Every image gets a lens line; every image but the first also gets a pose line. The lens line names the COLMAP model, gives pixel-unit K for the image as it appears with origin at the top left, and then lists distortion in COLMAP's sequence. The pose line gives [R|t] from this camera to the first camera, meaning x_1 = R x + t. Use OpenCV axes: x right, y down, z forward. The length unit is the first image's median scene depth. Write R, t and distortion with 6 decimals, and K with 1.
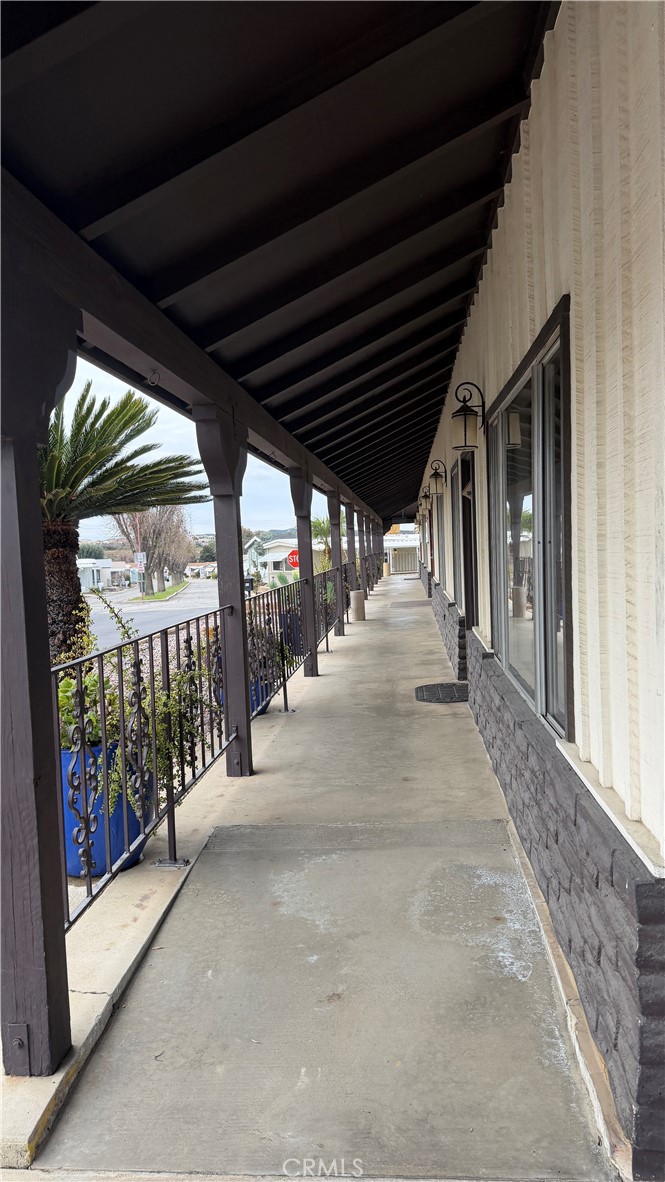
lens RADIAL K [[820.6, 0, 332.5], [0, 820.6, 591.0], [0, 0, 1]] dist [0.006400, -0.006694]
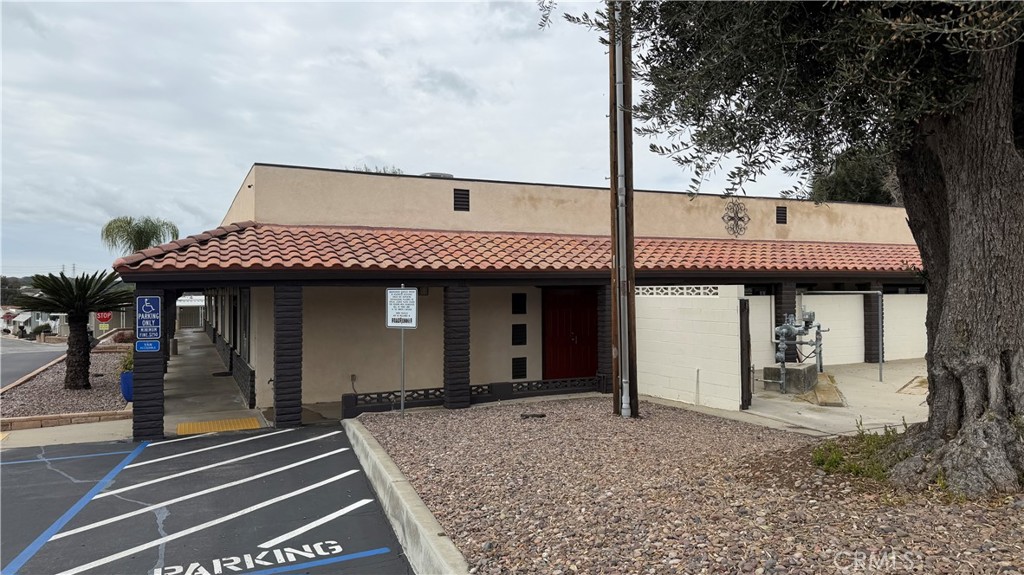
lens RADIAL K [[710.9, 0, 512.0], [0, 710.9, 287.5], [0, 0, 1]] dist [0.006400, -0.006694]
pose [[0.865614, 0.036741, 0.499362, -0.217203], [0.000550, 0.997234, -0.074326, 0.008387], [-0.500712, 0.064612, 0.863199, -1.478557]]
